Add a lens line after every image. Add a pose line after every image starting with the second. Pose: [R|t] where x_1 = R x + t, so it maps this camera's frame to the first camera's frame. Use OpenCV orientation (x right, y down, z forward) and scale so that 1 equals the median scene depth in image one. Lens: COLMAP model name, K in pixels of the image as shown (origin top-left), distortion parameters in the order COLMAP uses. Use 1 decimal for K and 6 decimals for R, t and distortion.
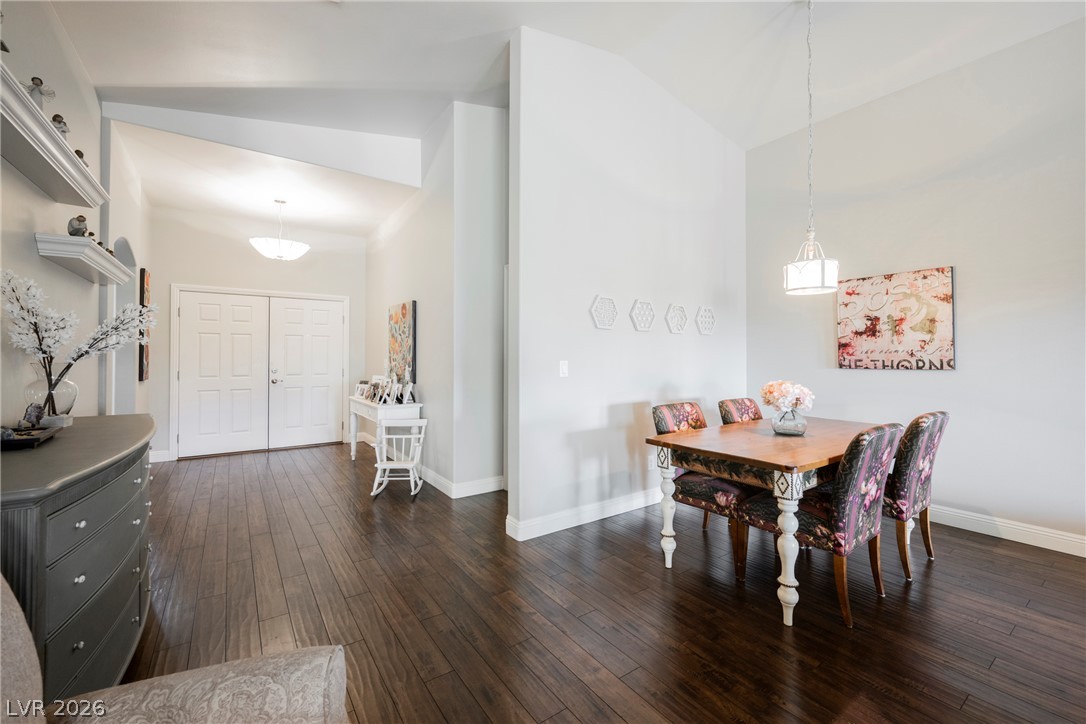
lens RADIAL K [[445.7, 0, 547.0], [0, 445.7, 350.4], [0, 0, 1]] dist [0.001163, 0.000111]
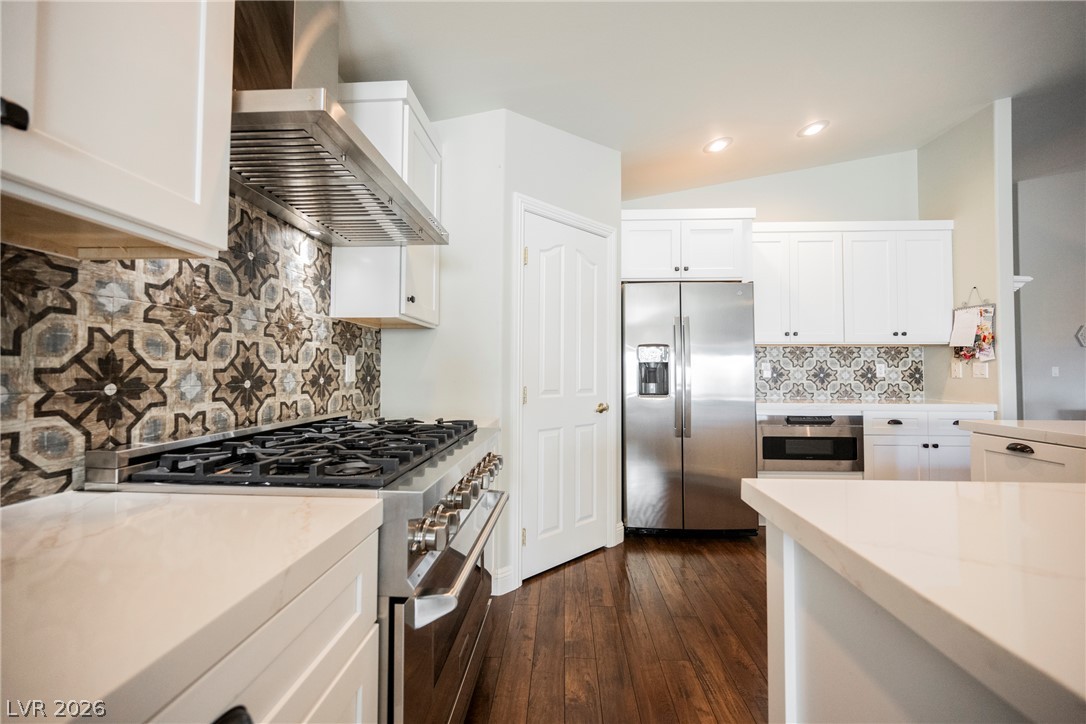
lens RADIAL K [[421.9, 0, 543.0], [0, 421.9, 362.0], [0, 0, 1]] dist [-0.001458, -0.000275]
pose [[0.784959, -0.012147, -0.619429, -0.352634], [0.005538, 0.999905, -0.012590, 0.009977], [0.619523, 0.006452, 0.784952, -1.027278]]
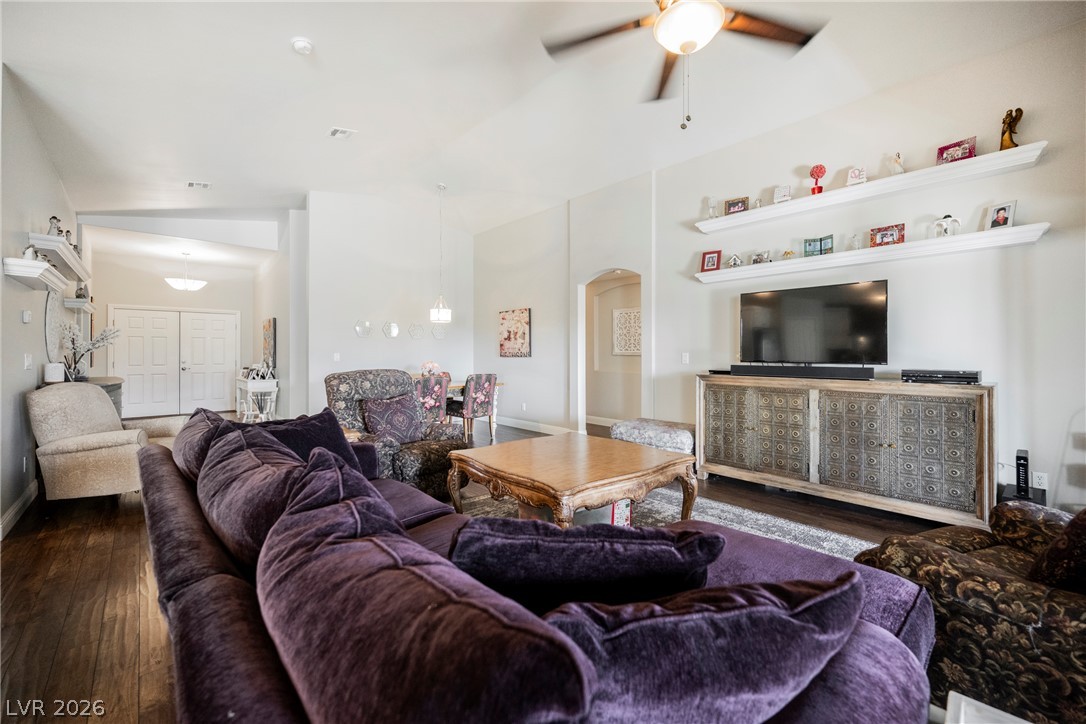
lens RADIAL K [[437.5, 0, 545.2], [0, 437.5, 350.3], [0, 0, 1]] dist [-0.000206, 0.000025]
pose [[0.991881, -0.002165, 0.127154, 0.514111], [0.001272, 0.999974, 0.007105, -0.001777], [-0.127166, -0.006885, 0.991858, -0.774325]]
